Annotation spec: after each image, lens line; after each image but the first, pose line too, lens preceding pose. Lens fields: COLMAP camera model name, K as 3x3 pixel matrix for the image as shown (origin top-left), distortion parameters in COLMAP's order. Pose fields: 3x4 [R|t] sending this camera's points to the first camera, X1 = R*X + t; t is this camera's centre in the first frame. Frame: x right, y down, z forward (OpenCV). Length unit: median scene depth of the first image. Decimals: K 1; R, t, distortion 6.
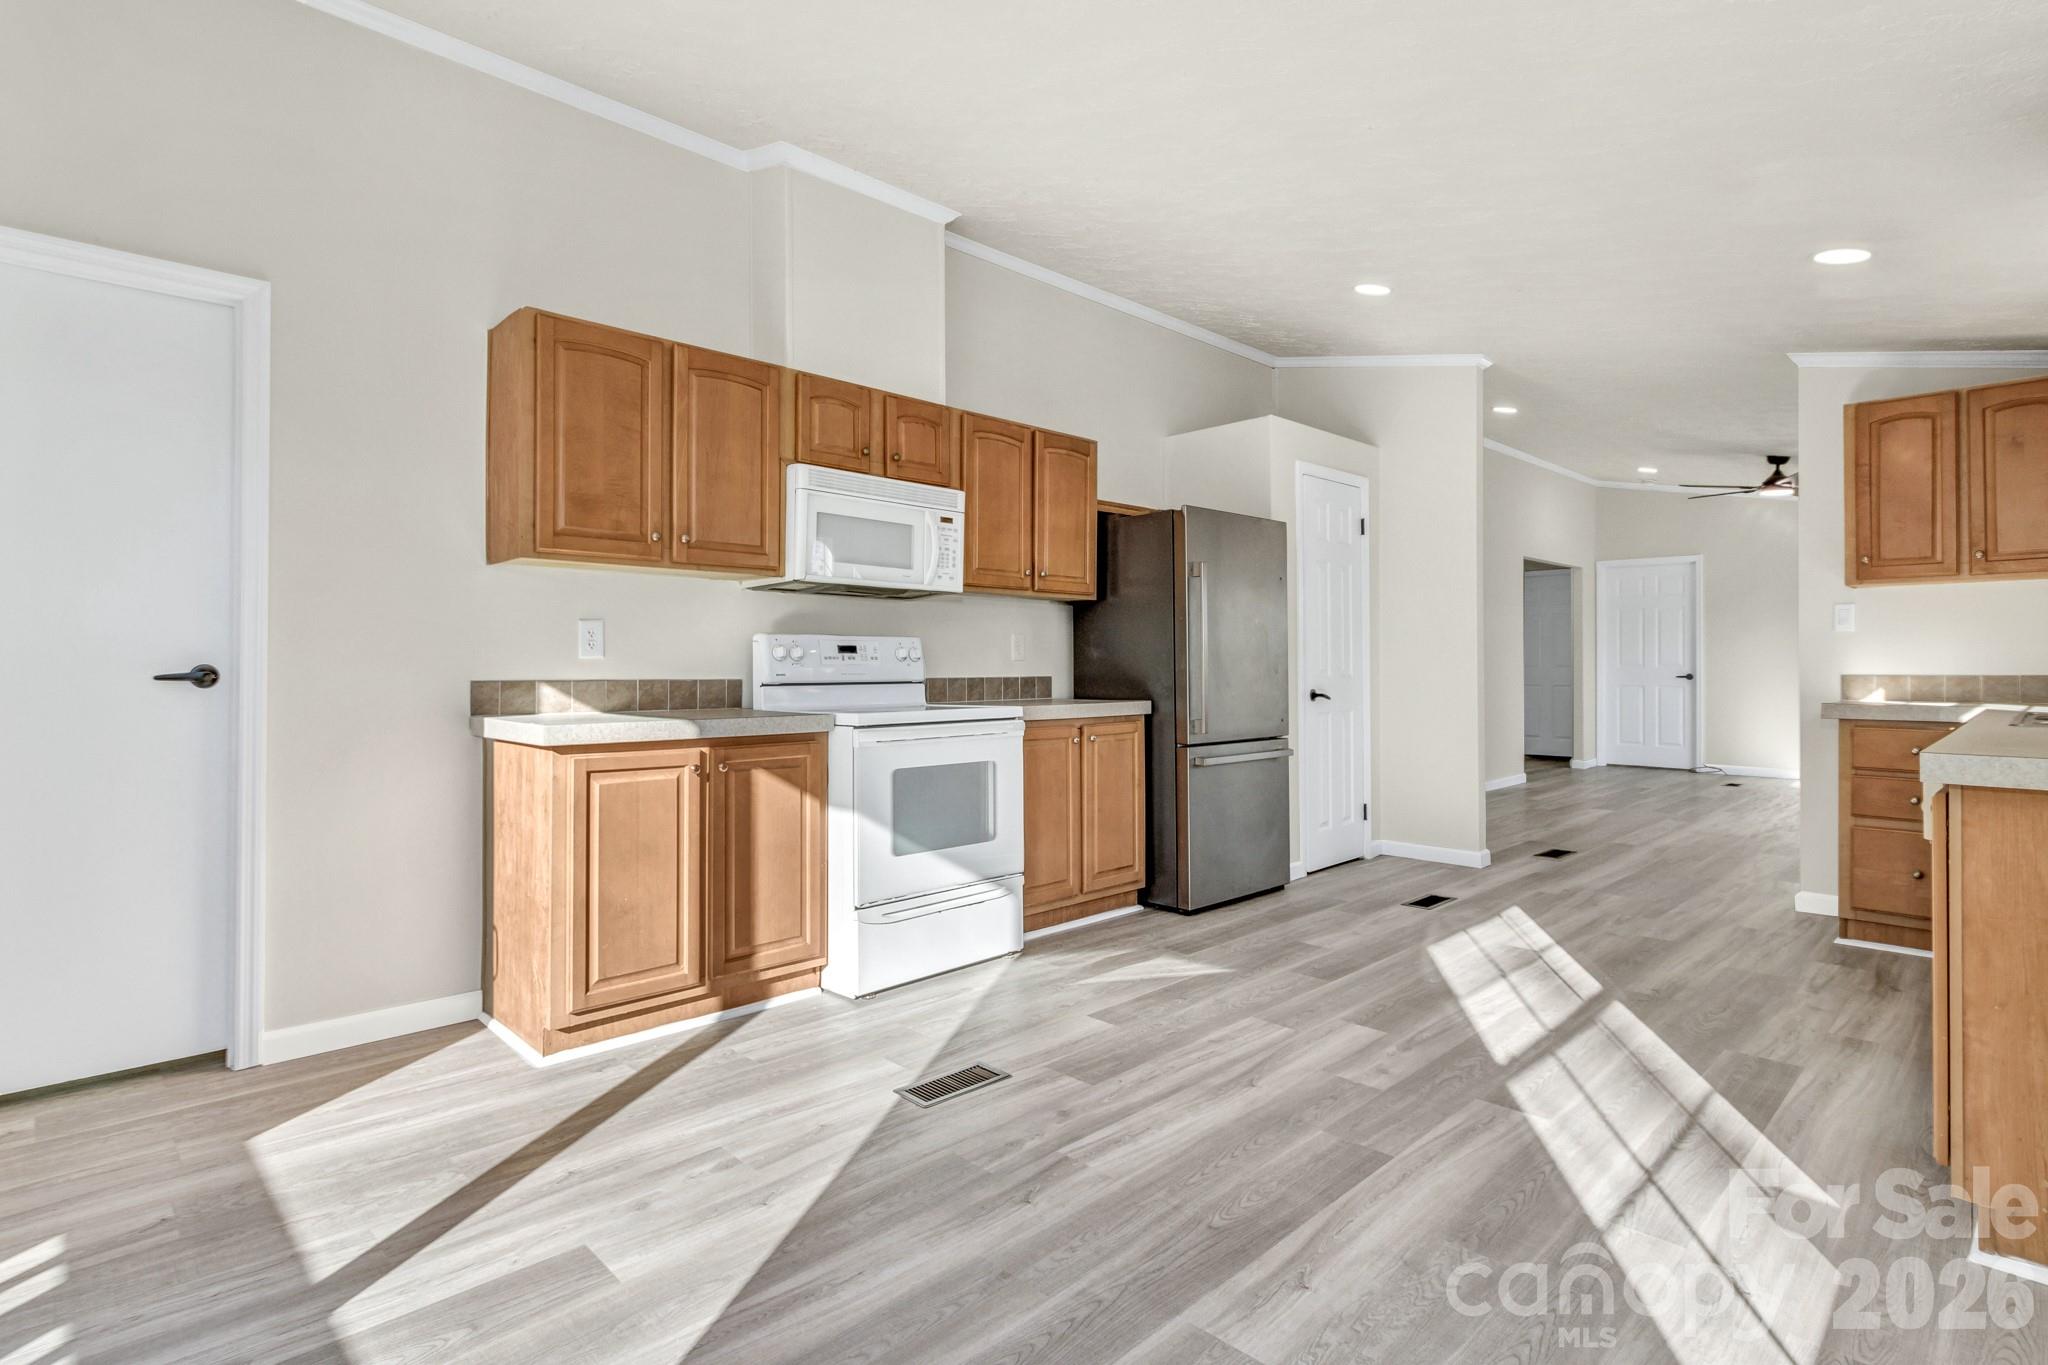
lens RADIAL K [[1010.3, 0, 1036.6], [0, 1010.3, 672.8], [0, 0, 1]] dist [0.009264, 0.001130]
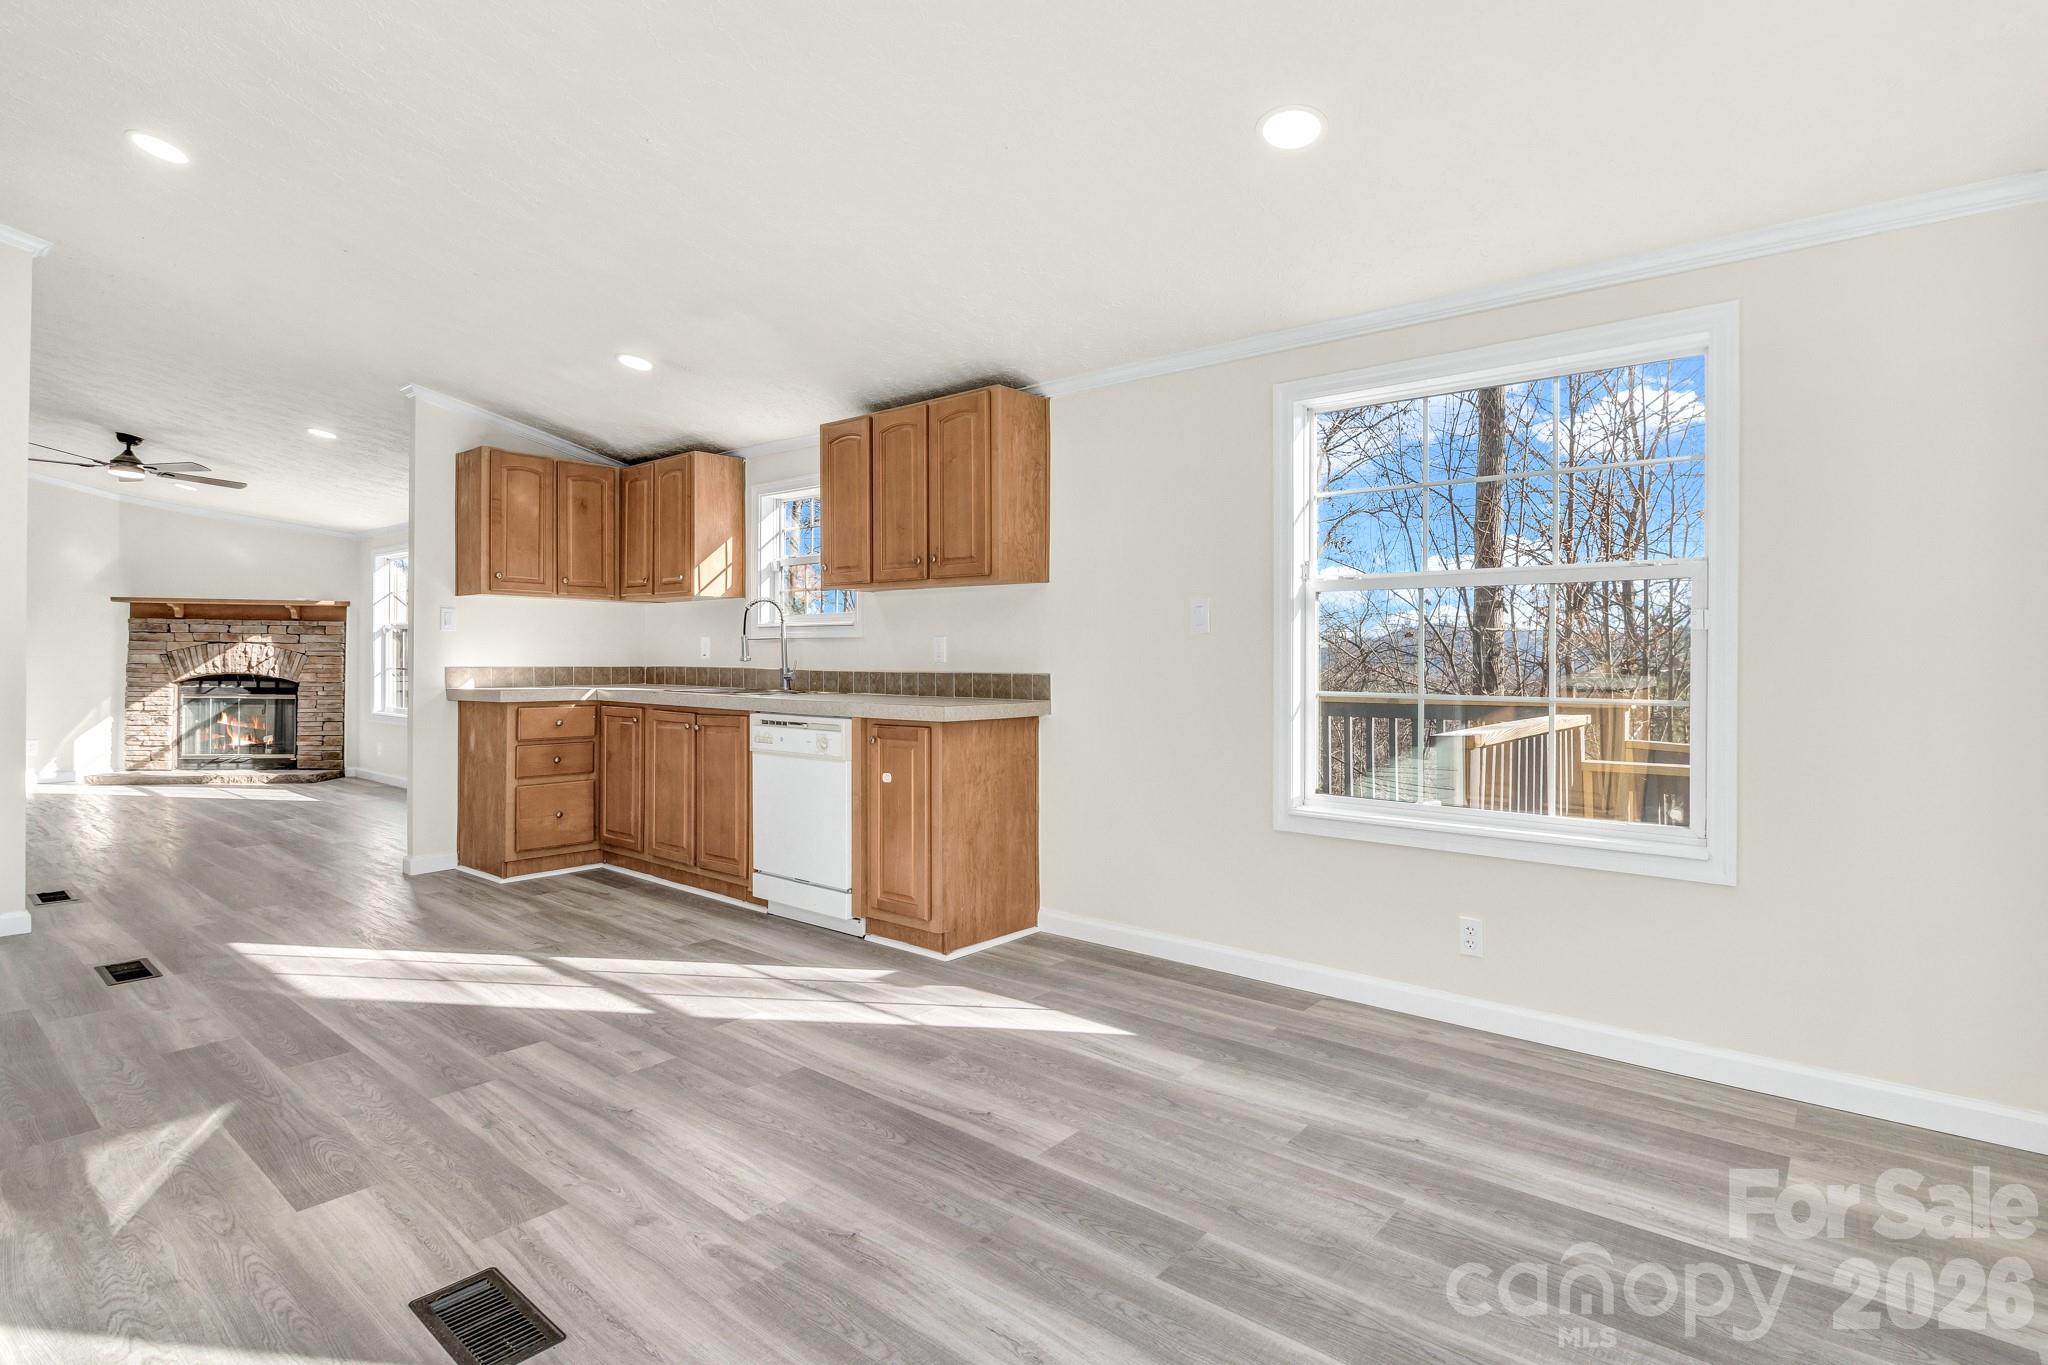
lens RADIAL K [[1010.3, 0, 1015.0], [0, 1010.3, 655.4], [0, 0, 1]] dist [0.009264, 0.001130]
pose [[-0.074403, 0.005550, 0.997213, -0.606249], [0.005589, 0.999971, -0.005148, -0.002782], [-0.997213, 0.005191, -0.074432, 0.584494]]
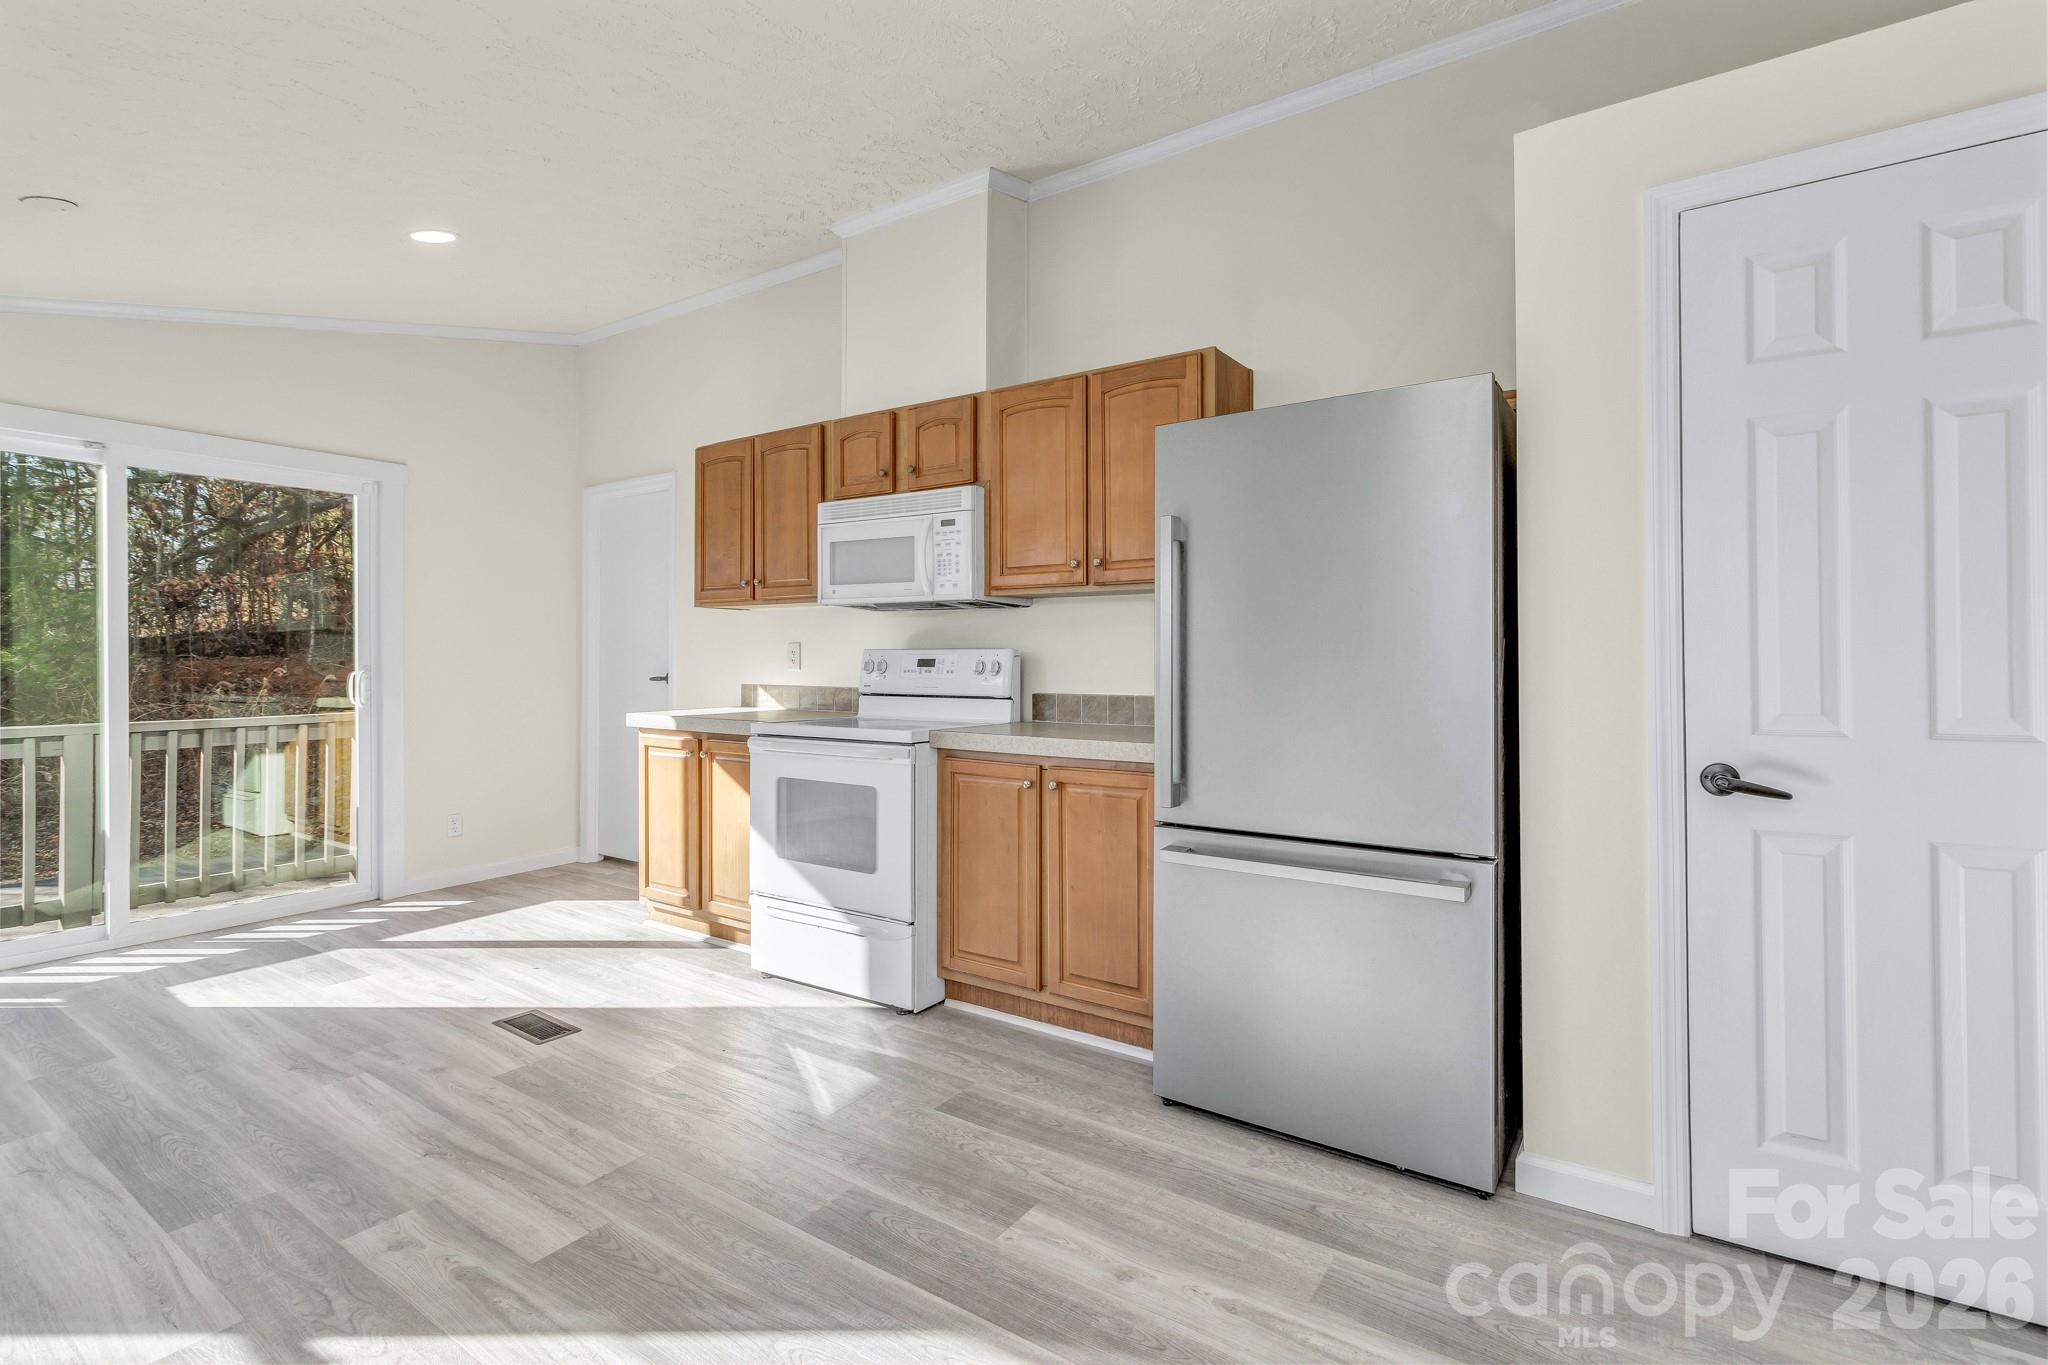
lens RADIAL K [[955.0, 0, 1062.3], [0, 955.0, 663.0], [0, 0, 1]] dist [-0.002236, 0.002783]
pose [[0.199941, 0.010287, -0.979754, 0.955963], [-0.006192, 0.999938, 0.009235, -0.039433], [0.979788, 0.004220, 0.199992, 1.135017]]
